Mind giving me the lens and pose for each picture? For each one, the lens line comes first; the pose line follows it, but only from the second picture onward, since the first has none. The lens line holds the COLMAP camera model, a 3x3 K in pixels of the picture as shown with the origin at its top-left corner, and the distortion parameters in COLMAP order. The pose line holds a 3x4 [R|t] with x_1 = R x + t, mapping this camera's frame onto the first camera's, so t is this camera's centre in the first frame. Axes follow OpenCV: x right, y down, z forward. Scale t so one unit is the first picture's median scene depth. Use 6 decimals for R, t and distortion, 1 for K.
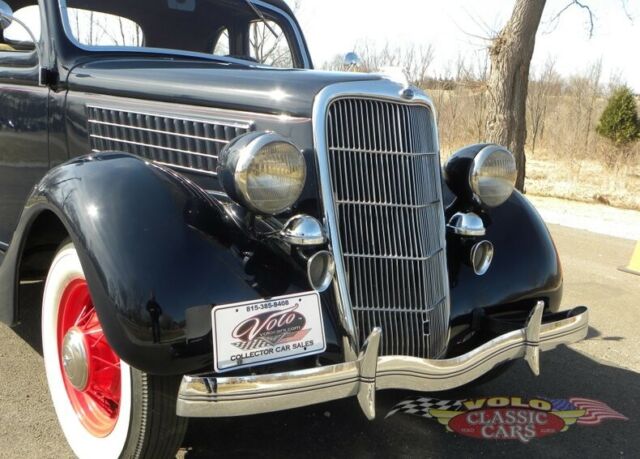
lens RADIAL K [[733.0, 0, 324.6], [0, 733.0, 234.1], [0, 0, 1]] dist [0.020590, 0.000000]
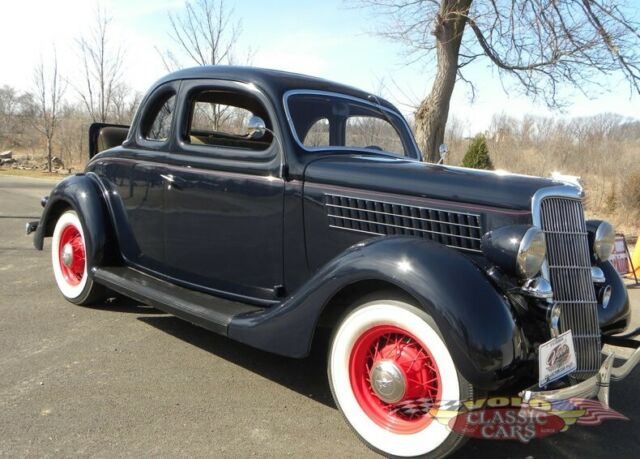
lens RADIAL K [[591.7, 0, 321.6], [0, 591.7, 237.8], [0, 0, 1]] dist [-0.050917, 0.000000]
pose [[0.988918, -0.014583, 0.147746, -0.611095], [0.017211, 0.999715, -0.016528, -0.090124], [-0.147463, 0.018888, 0.988887, -0.125879]]
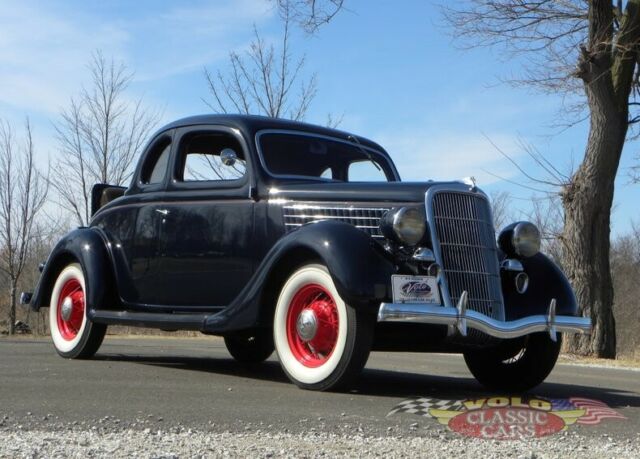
lens RADIAL K [[1135.2, 0, 318.2], [0, 1135.2, 238.2], [0, 0, 1]] dist [0.247907, 0.000000]
pose [[0.999665, -0.019953, -0.016485, -0.246973], [0.015661, 0.973421, -0.228486, 0.606821], [0.020605, 0.228151, 0.973408, -1.876974]]
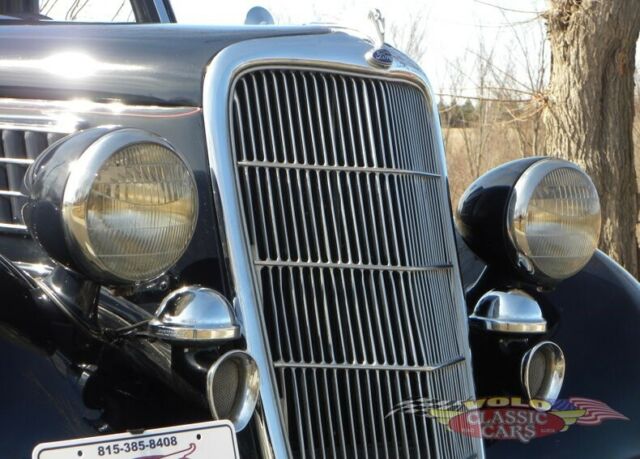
lens RADIAL K [[1705.6, 0, 323.3], [0, 1705.6, 225.9], [0, 0, 1]] dist [0.546156, 0.000000]
pose [[0.996008, -0.035556, 0.081882, -0.034105], [0.046606, 0.989437, -0.137269, 0.096488], [-0.076136, 0.140538, 0.987144, -0.200046]]
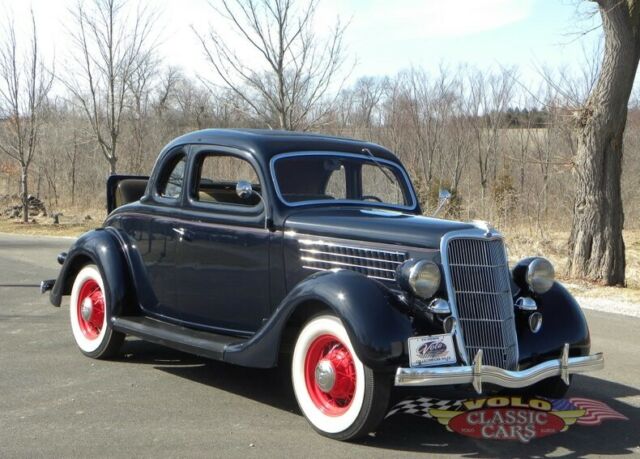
lens RADIAL K [[1135.2, 0, 317.1], [0, 1135.2, 227.1], [0, 0, 1]] dist [0.247907, 0.000000]
pose [[0.999197, -0.028987, -0.027649, -0.255335], [0.025598, 0.992932, -0.115888, 0.124425], [0.030813, 0.115087, 0.992877, -2.001450]]
